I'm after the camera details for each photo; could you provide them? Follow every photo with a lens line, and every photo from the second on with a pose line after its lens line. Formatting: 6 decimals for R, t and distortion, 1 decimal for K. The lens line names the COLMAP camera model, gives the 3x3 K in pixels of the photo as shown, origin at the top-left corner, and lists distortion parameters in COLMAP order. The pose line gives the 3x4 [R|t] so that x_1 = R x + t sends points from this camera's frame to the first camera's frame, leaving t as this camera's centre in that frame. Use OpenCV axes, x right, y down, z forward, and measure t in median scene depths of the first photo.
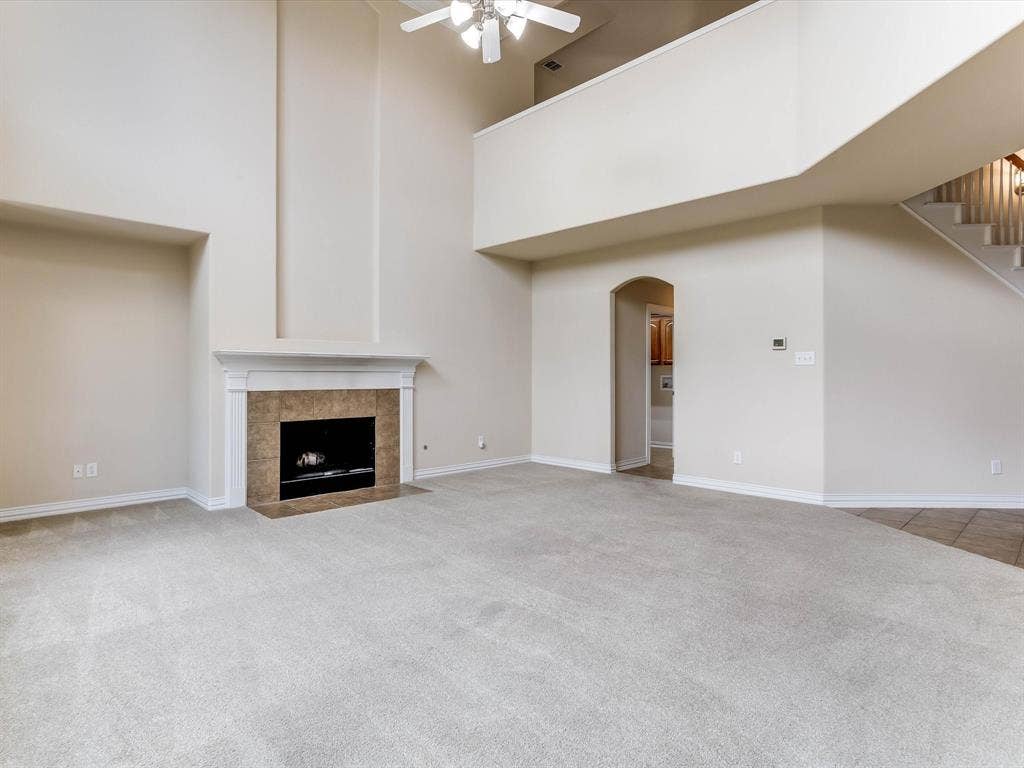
lens RADIAL K [[559.0, 0, 507.8], [0, 559.0, 379.9], [0, 0, 1]] dist [-0.015571, 0.006747]
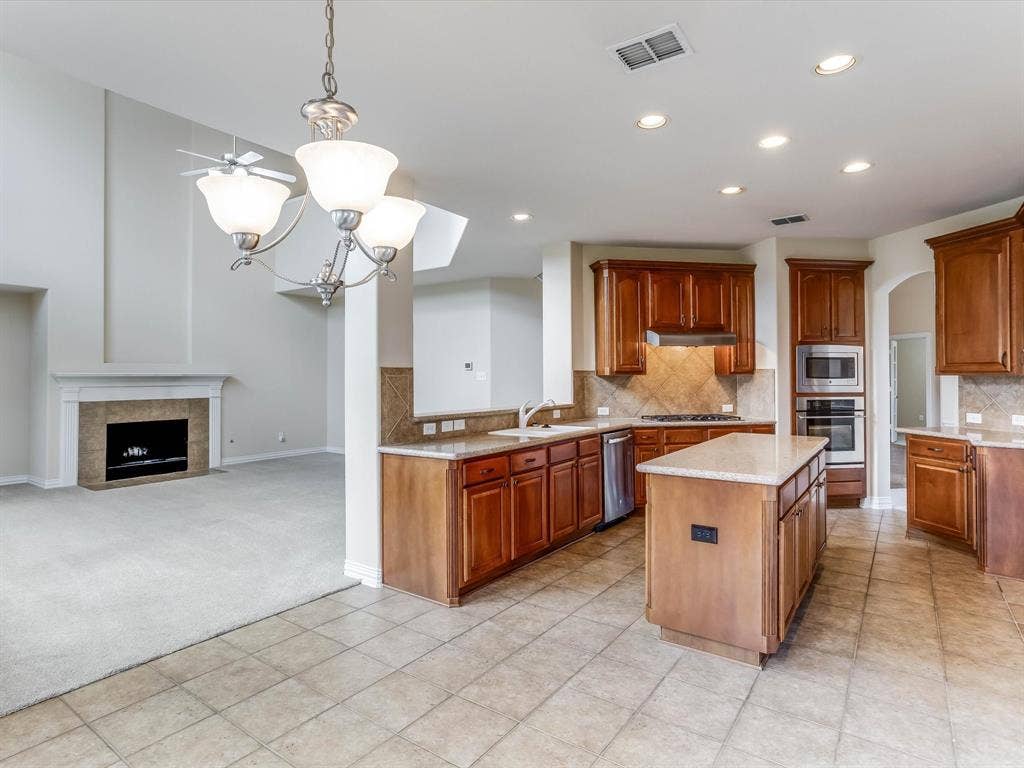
lens RADIAL K [[559.0, 0, 516.9], [0, 559.0, 373.8], [0, 0, 1]] dist [-0.015571, 0.006747]
pose [[0.974564, -0.004110, 0.224074, 0.251141], [0.007893, 0.999841, -0.015988, -0.016254], [-0.223972, 0.017350, 0.974441, -0.519082]]
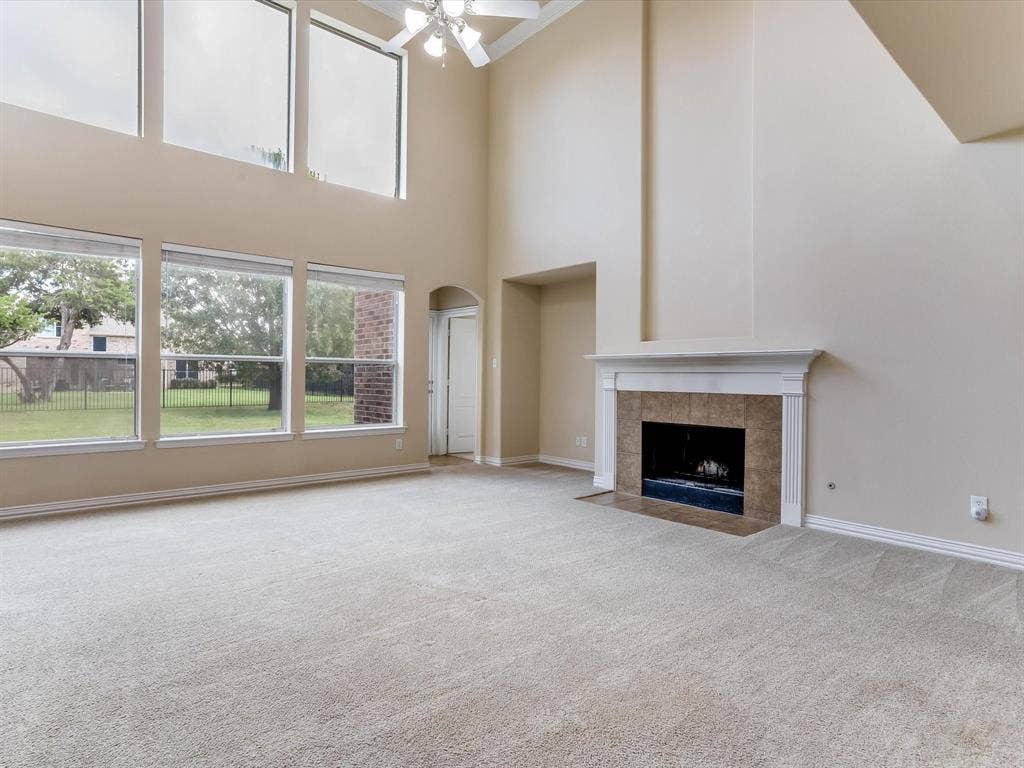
lens RADIAL K [[559.0, 0, 509.4], [0, 559.0, 379.5], [0, 0, 1]] dist [-0.015571, 0.006747]
pose [[-0.039871, 0.002415, -0.999202, 0.611786], [-0.017486, 0.999842, 0.003114, -0.001503], [0.999052, 0.017597, -0.039823, 0.740746]]
